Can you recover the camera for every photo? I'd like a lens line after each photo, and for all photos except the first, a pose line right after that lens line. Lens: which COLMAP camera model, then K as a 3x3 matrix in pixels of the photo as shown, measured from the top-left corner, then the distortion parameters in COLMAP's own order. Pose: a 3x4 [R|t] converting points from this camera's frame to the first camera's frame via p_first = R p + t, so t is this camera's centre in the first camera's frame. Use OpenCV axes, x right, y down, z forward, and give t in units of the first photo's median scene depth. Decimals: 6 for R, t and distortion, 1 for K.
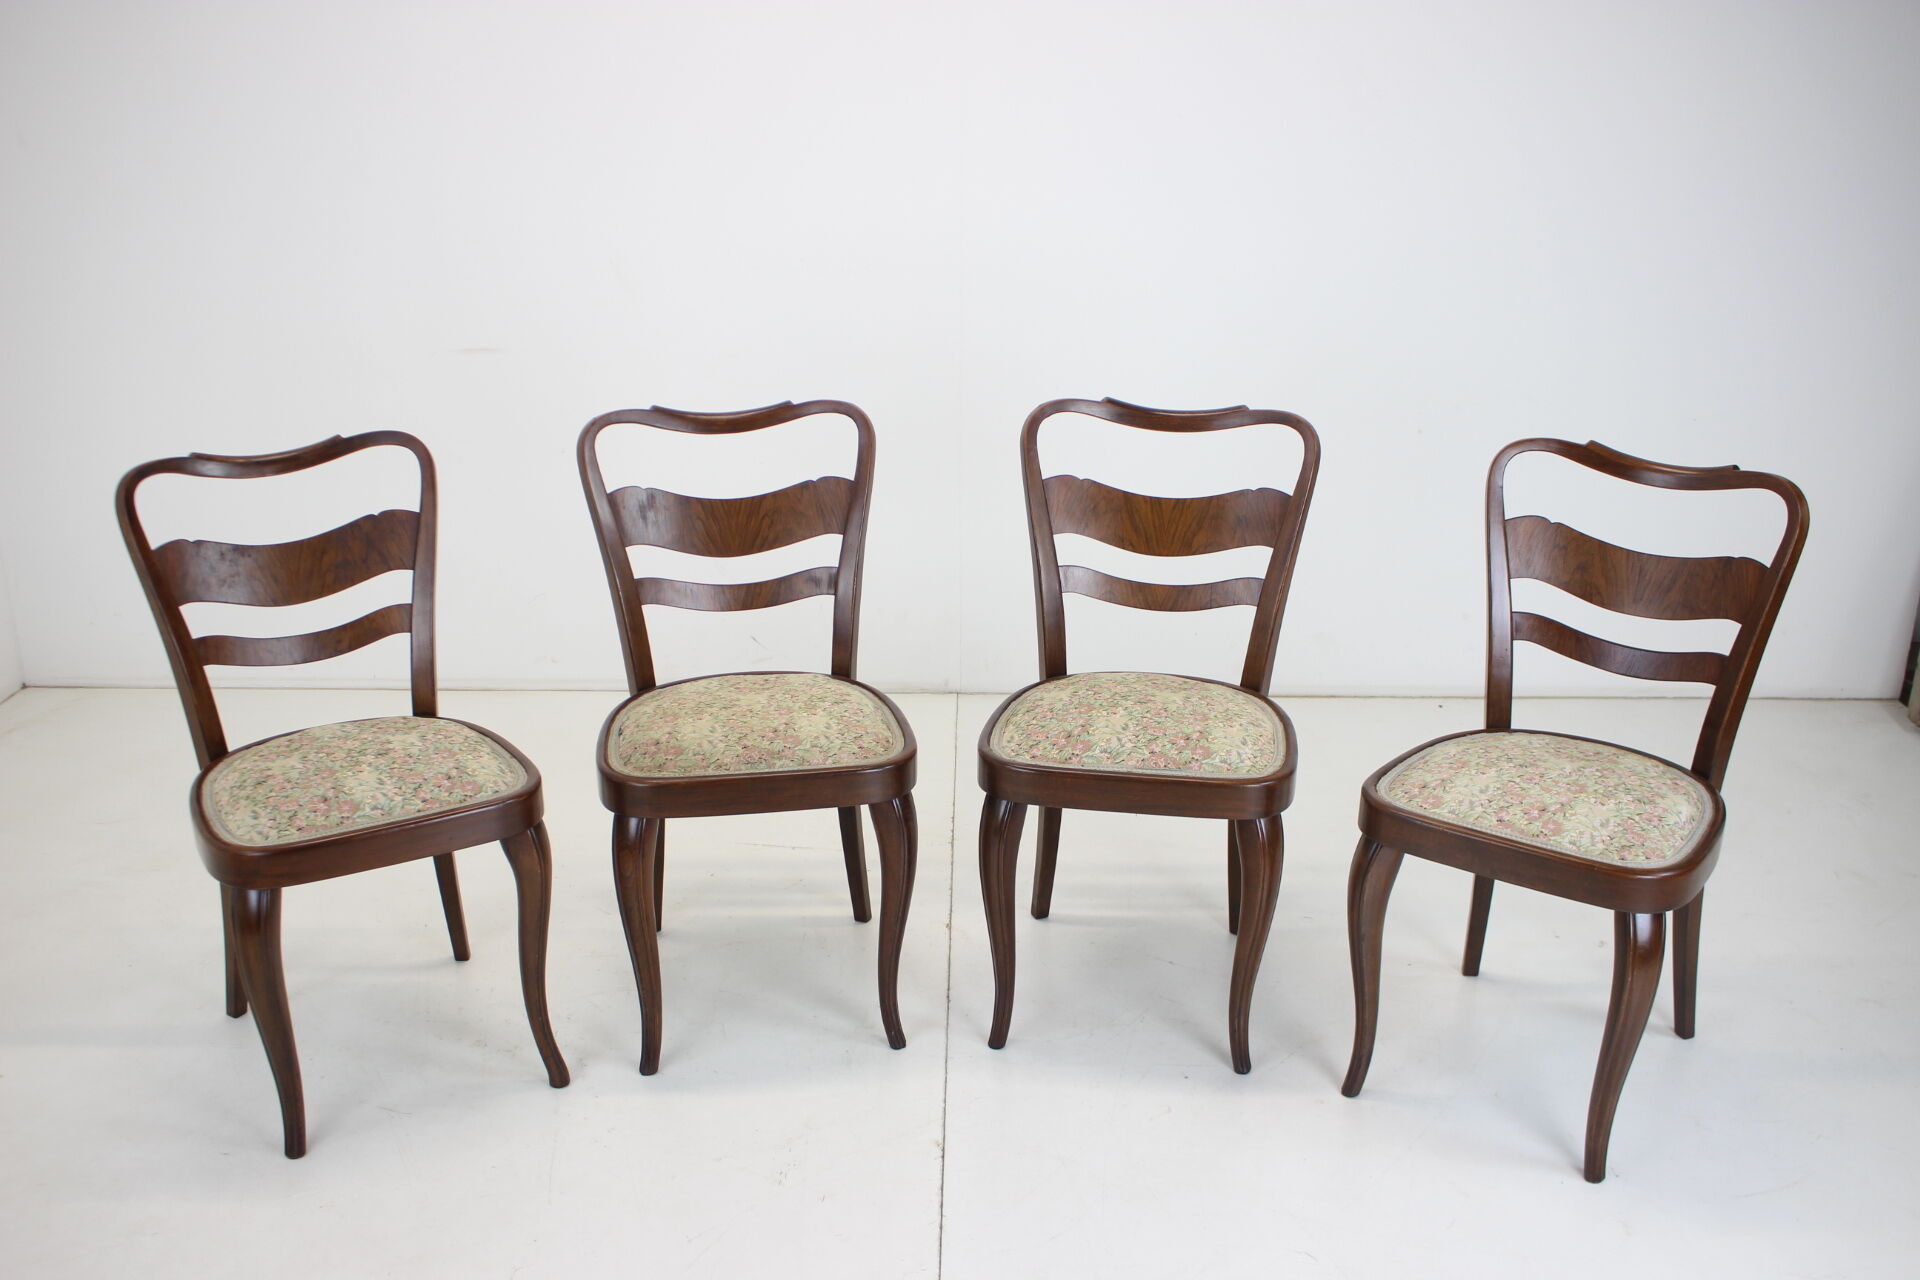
lens RADIAL K [[1873.0, 0, 963.2], [0, 1873.0, 641.0], [0, 0, 1]] dist [-0.074146, 0.000000]
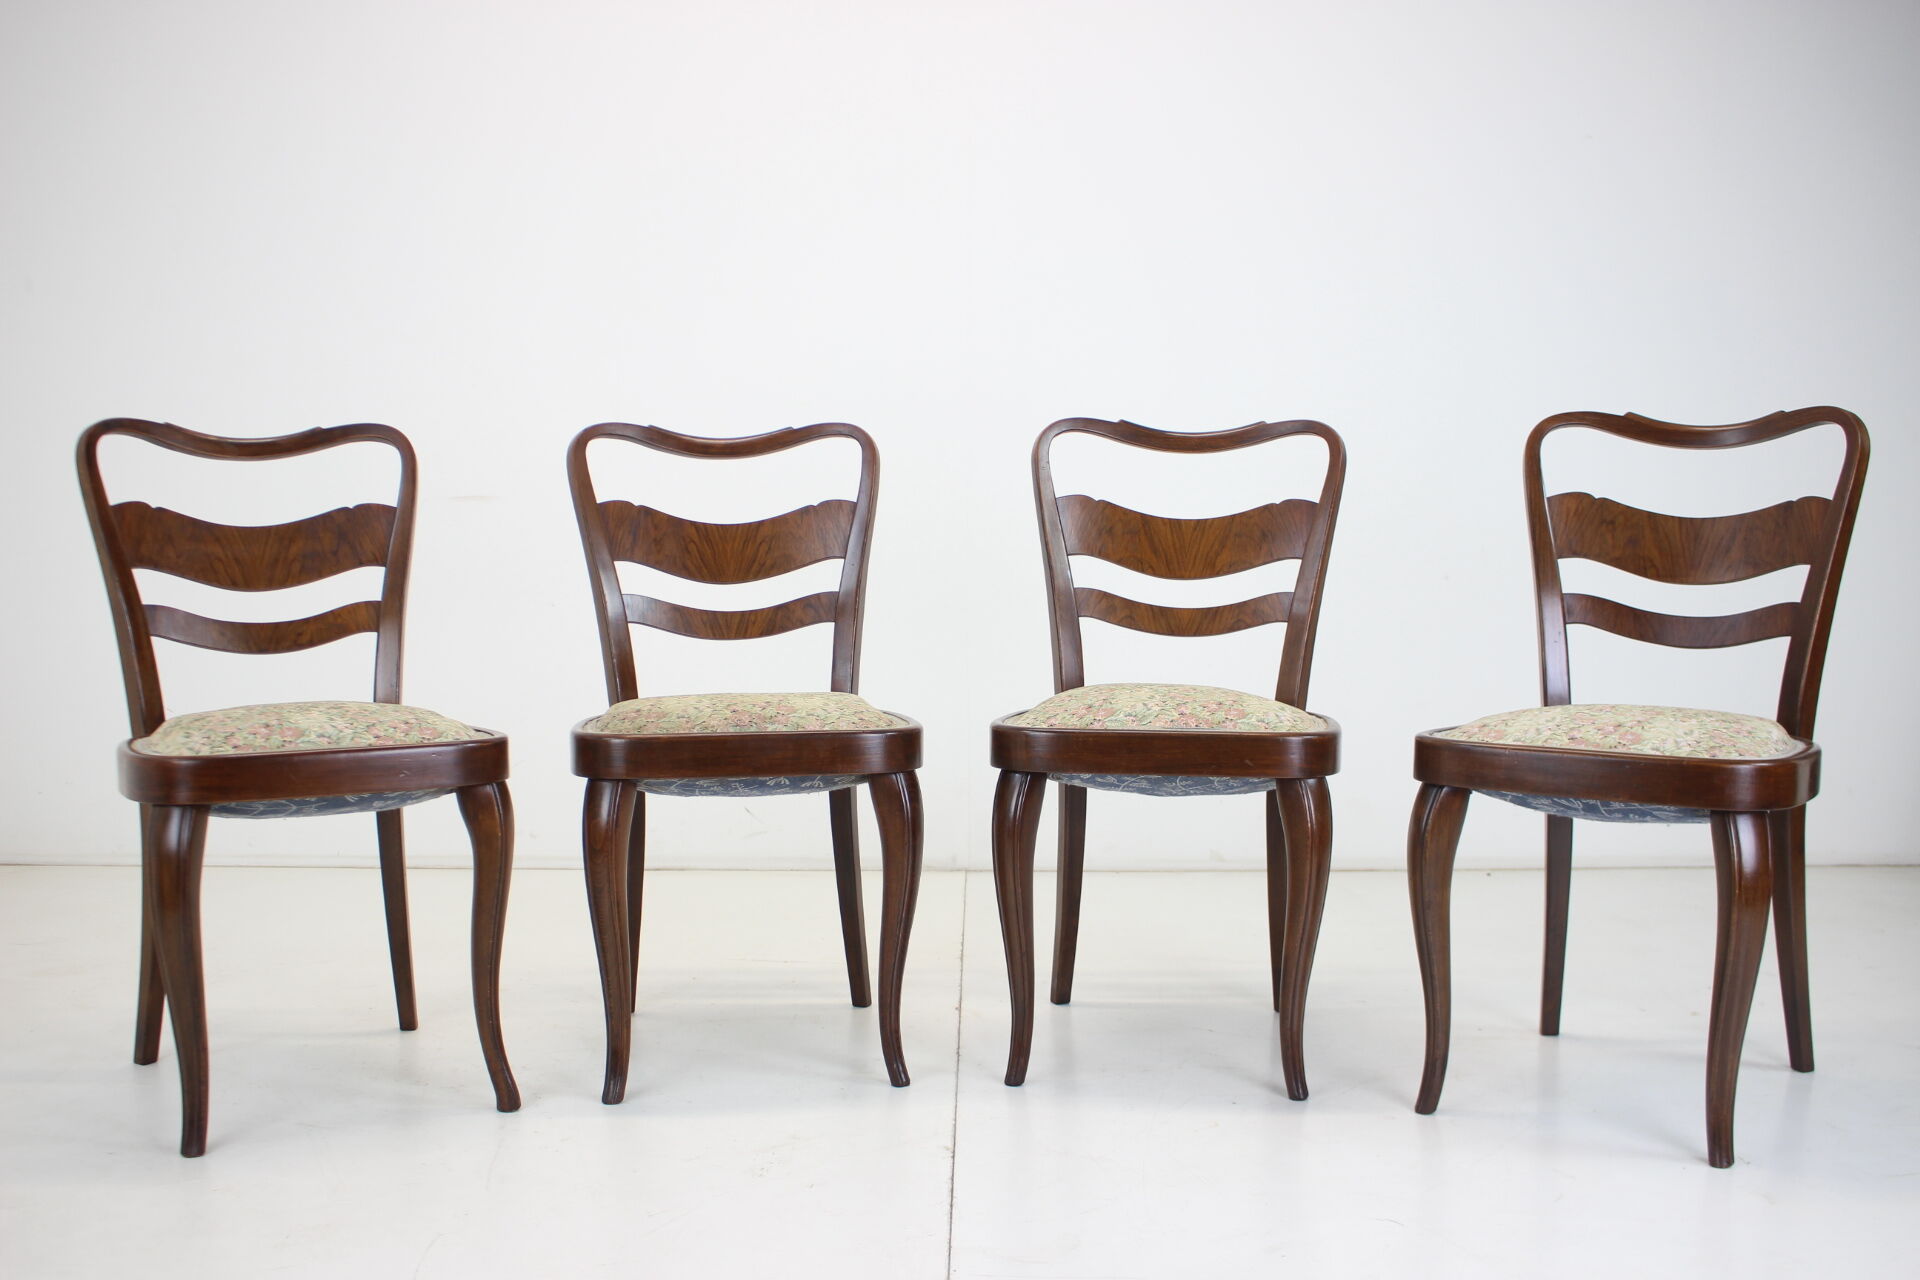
lens RADIAL K [[1905.4, 0, 966.0], [0, 1905.4, 637.9], [0, 0, 1]] dist [-0.069442, 0.000000]
pose [[0.999985, -0.005419, -0.000025, -0.003523], [0.005206, 0.962006, -0.272978, 0.266936], [0.001504, 0.272974, 0.962020, 0.095893]]
